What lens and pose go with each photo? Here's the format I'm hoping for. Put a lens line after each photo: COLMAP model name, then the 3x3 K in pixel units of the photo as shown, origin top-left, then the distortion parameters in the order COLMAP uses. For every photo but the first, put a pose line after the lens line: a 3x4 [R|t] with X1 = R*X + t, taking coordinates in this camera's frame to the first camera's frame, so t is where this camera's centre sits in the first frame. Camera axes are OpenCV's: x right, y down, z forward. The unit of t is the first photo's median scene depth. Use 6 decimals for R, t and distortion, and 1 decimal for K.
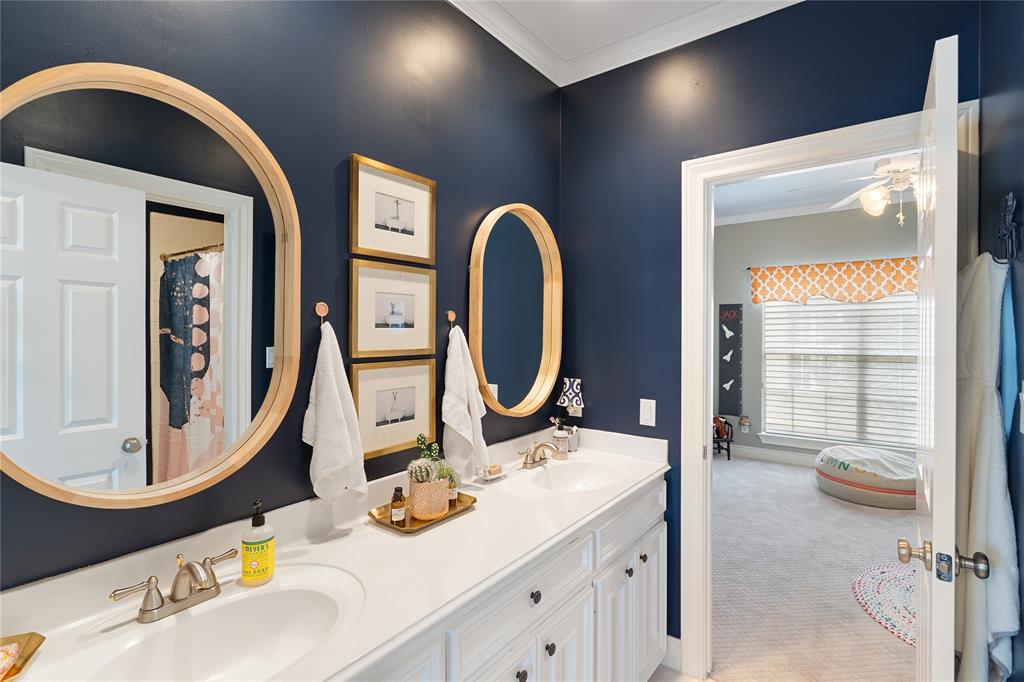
lens RADIAL K [[495.1, 0, 503.4], [0, 495.1, 331.4], [0, 0, 1]] dist [0.005157, 0.000392]
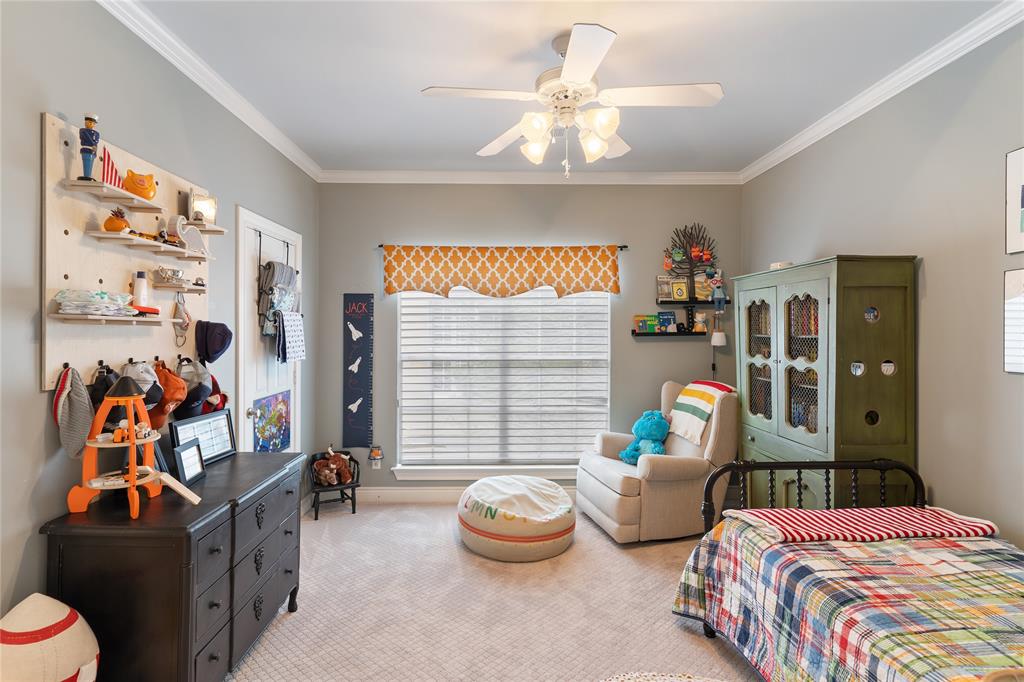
lens RADIAL K [[495.1, 0, 503.4], [0, 495.1, 331.4], [0, 0, 1]] dist [0.005157, 0.000392]
pose [[0.789269, 0.001845, 0.614045, 0.204437], [-0.002195, 0.999998, -0.000184, -0.000437], [-0.614044, -0.001203, 0.789271, 0.337029]]
